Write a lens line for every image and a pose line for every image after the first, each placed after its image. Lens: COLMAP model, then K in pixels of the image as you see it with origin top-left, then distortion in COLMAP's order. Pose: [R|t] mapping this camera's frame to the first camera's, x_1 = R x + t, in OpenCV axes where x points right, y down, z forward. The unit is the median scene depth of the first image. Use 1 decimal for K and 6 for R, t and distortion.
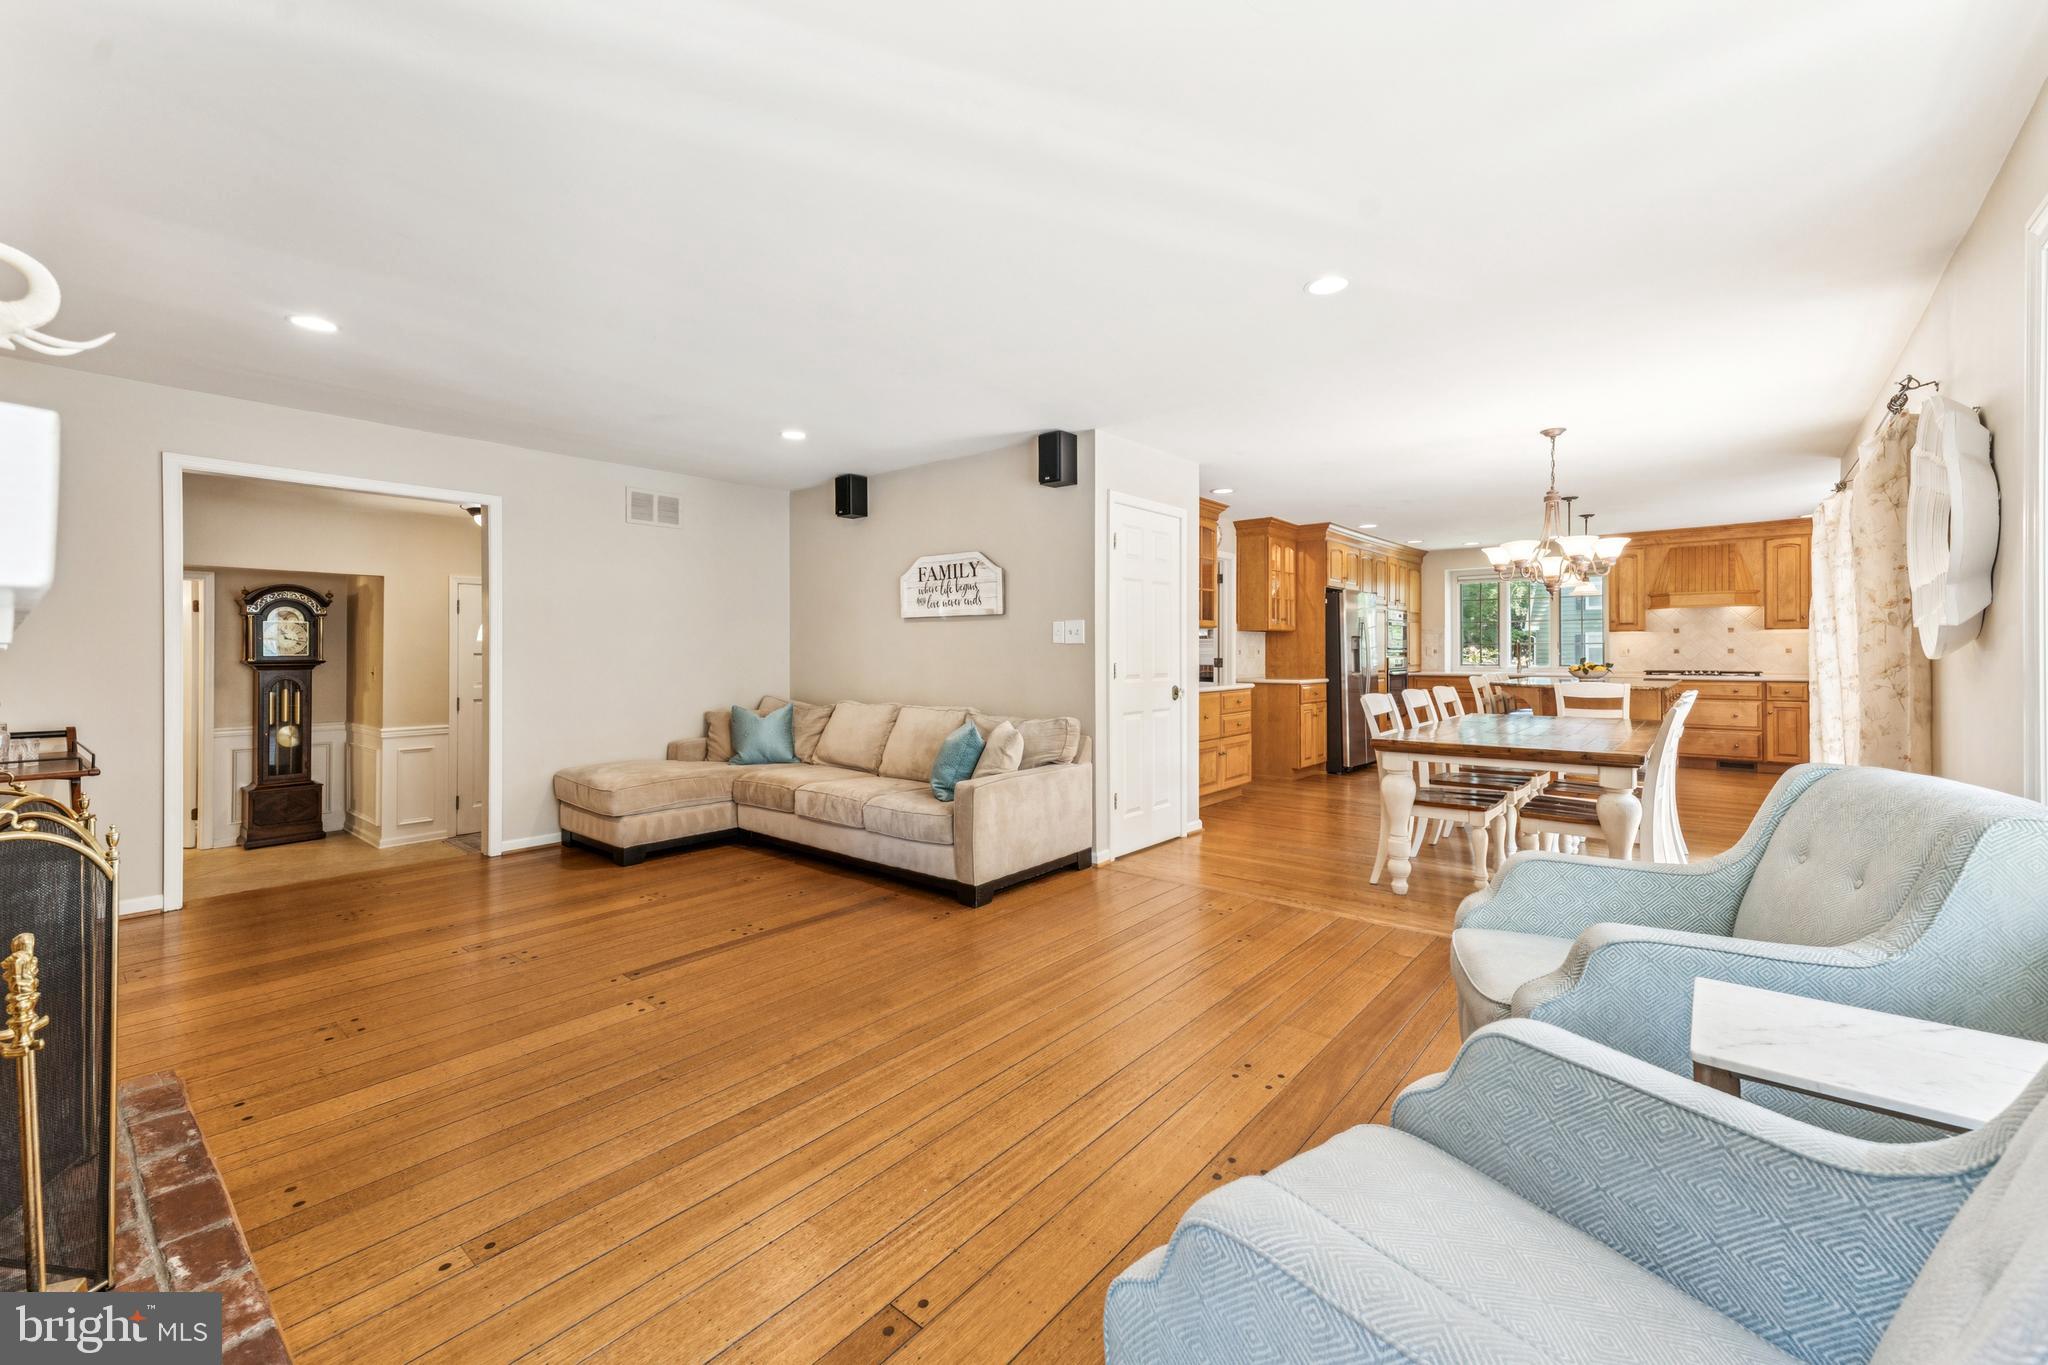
lens RADIAL K [[831.0, 0, 1021.7], [0, 831.0, 651.5], [0, 0, 1]] dist [0.027743, 0.000048]
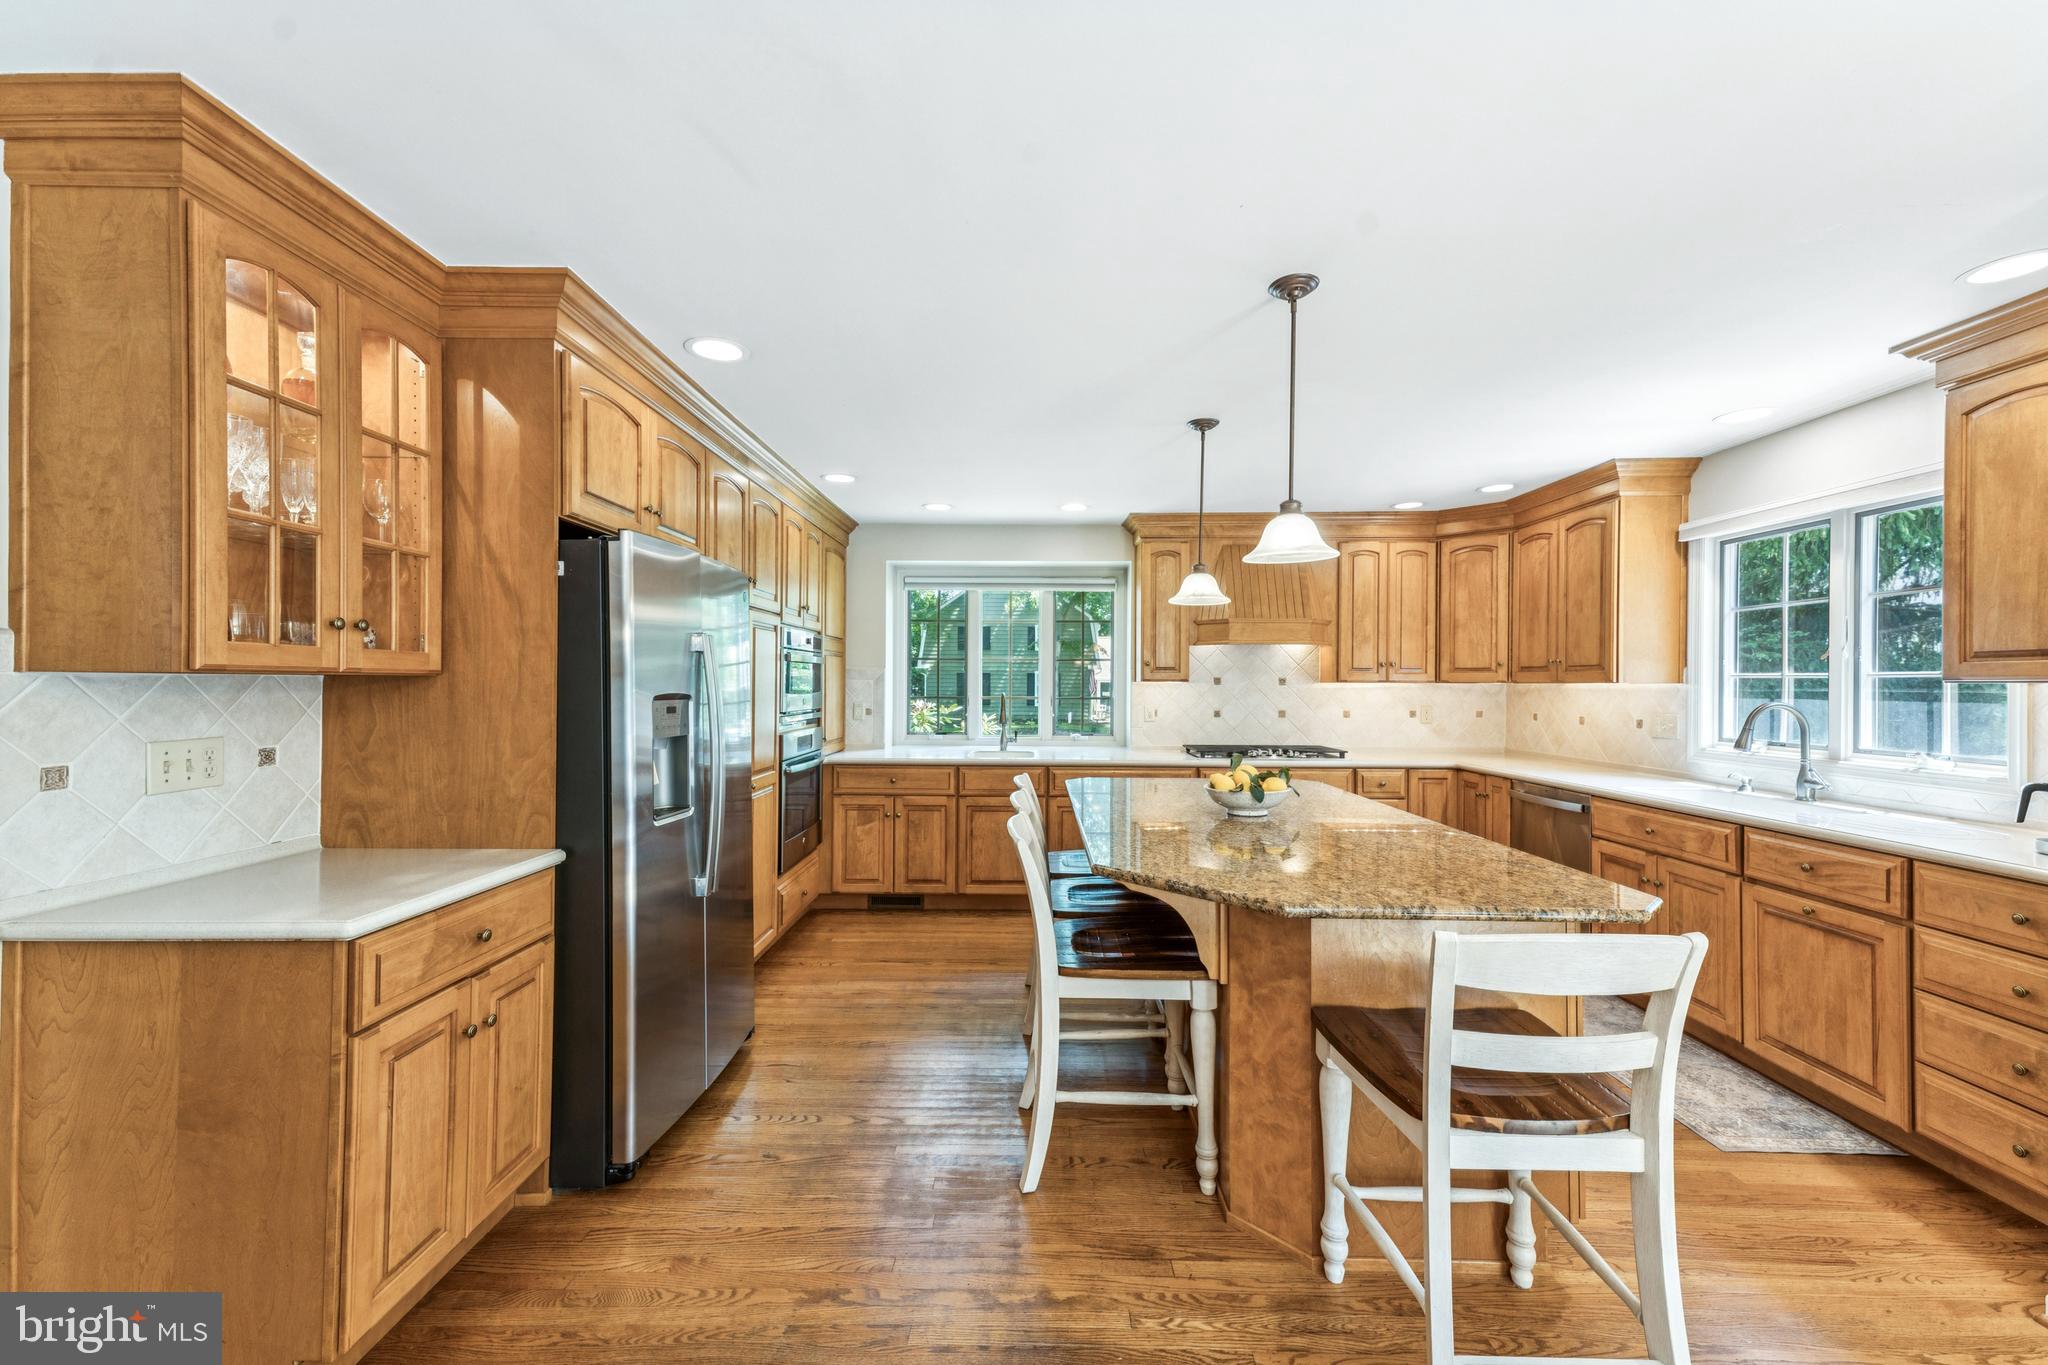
lens RADIAL K [[817.6, 0, 1018.6], [0, 817.6, 682.2], [0, 0, 1]] dist [0.025924, -0.000051]
pose [[0.776575, 0.007390, 0.629982, 0.299952], [-0.006808, 0.999971, -0.003338, -0.022204], [-0.629989, -0.001697, 0.776603, 0.669184]]
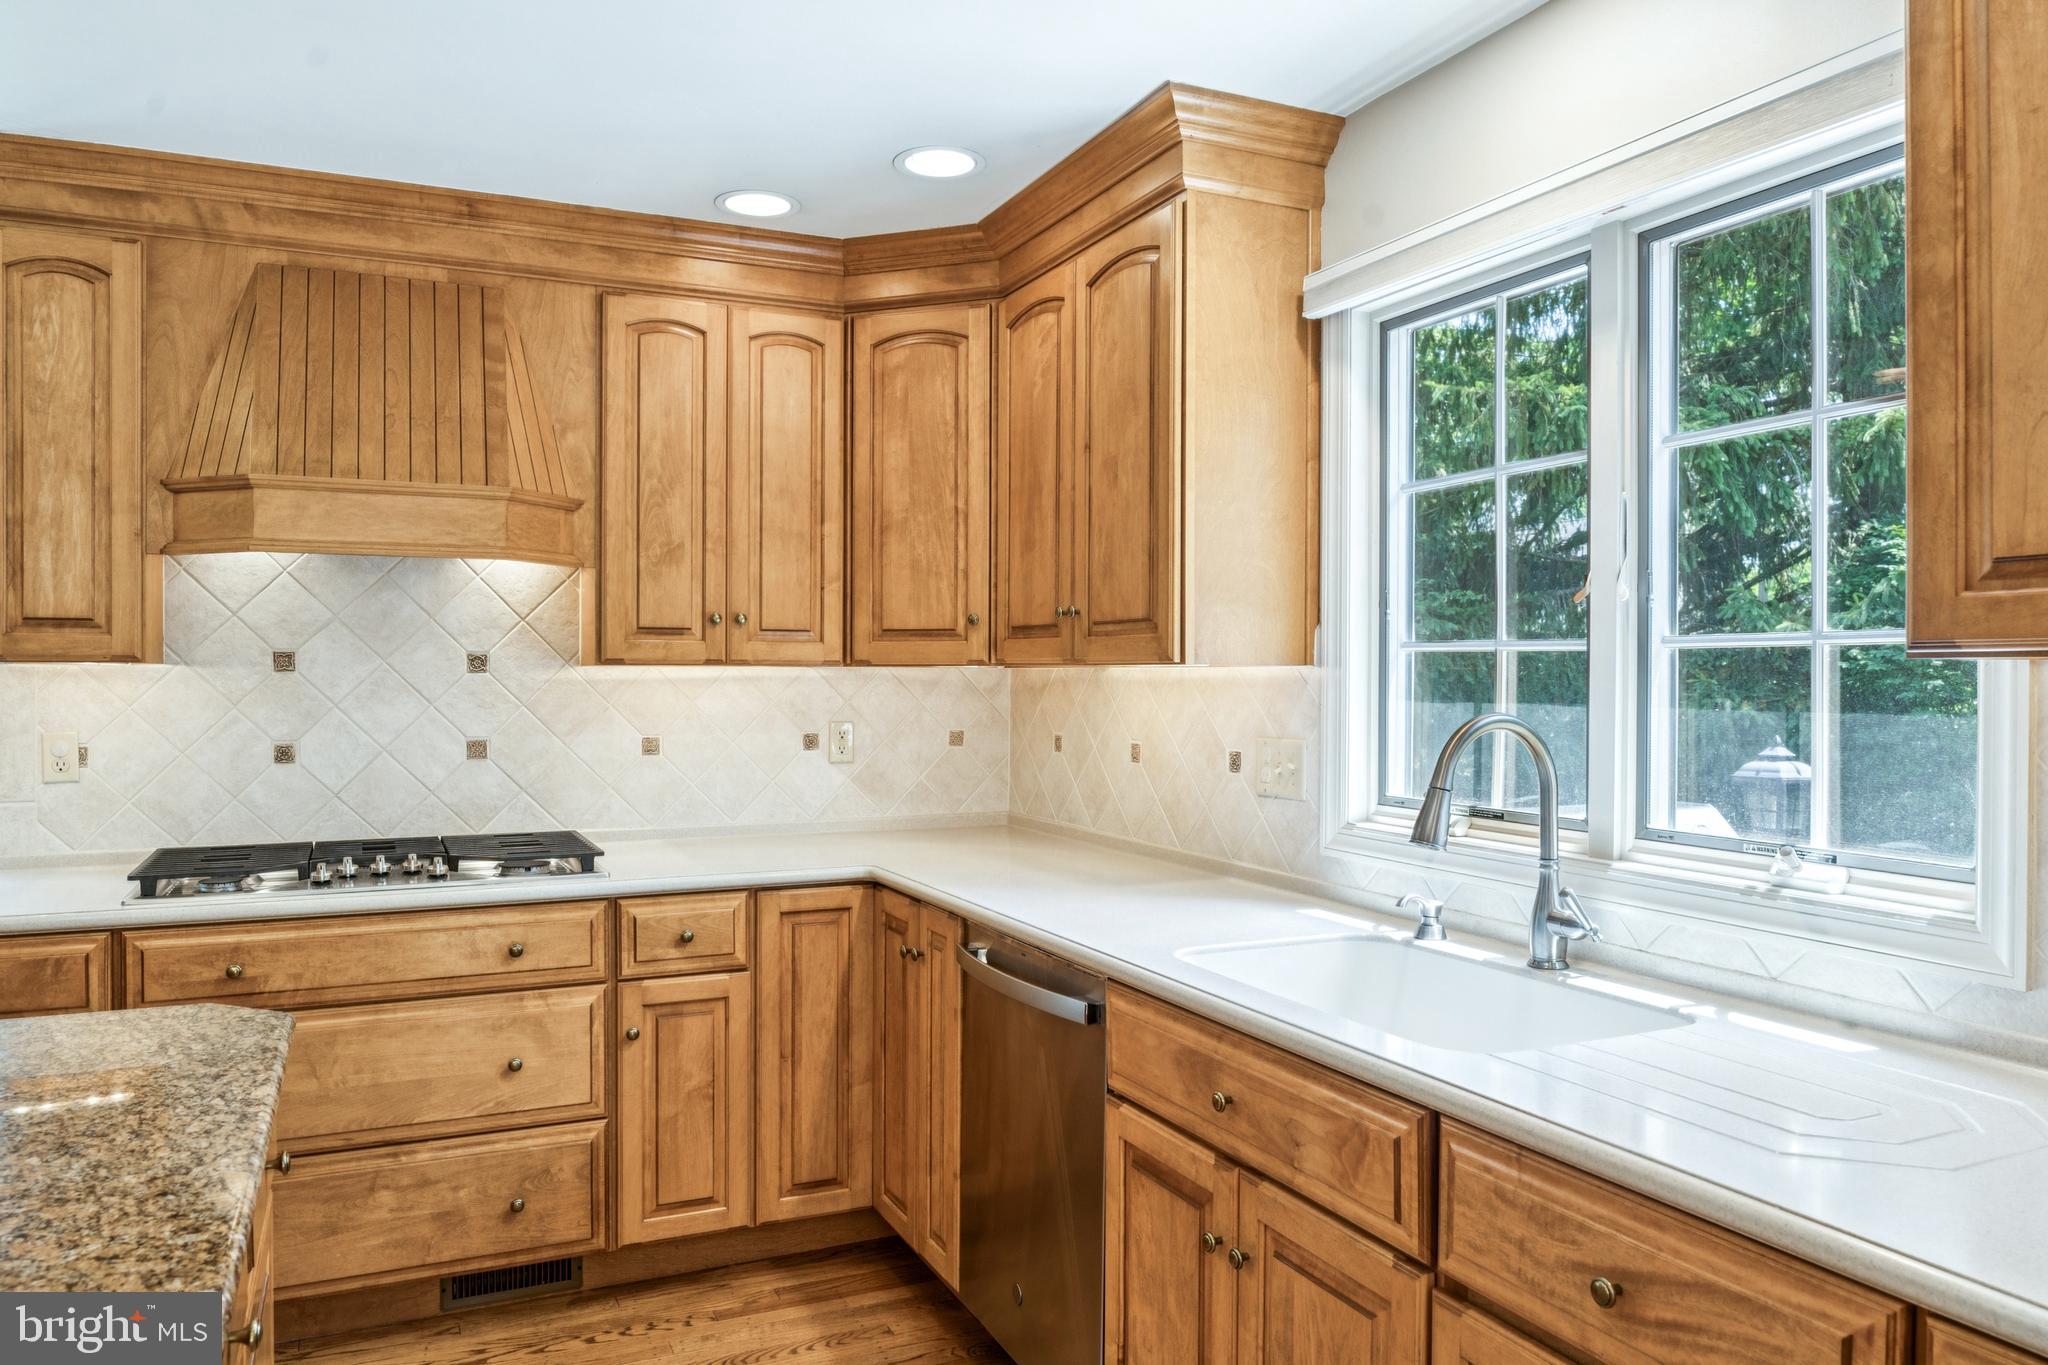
lens RADIAL K [[1401.2, 0, 1026.3], [0, 1401.2, 677.1], [0, 0, 1]] dist [-0.022872, 0.000861]
pose [[0.421417, 0.001649, 0.906865, 0.566232], [-0.003756, 0.999993, -0.000072, -0.022623], [-0.906859, -0.003376, 0.421421, 0.721087]]
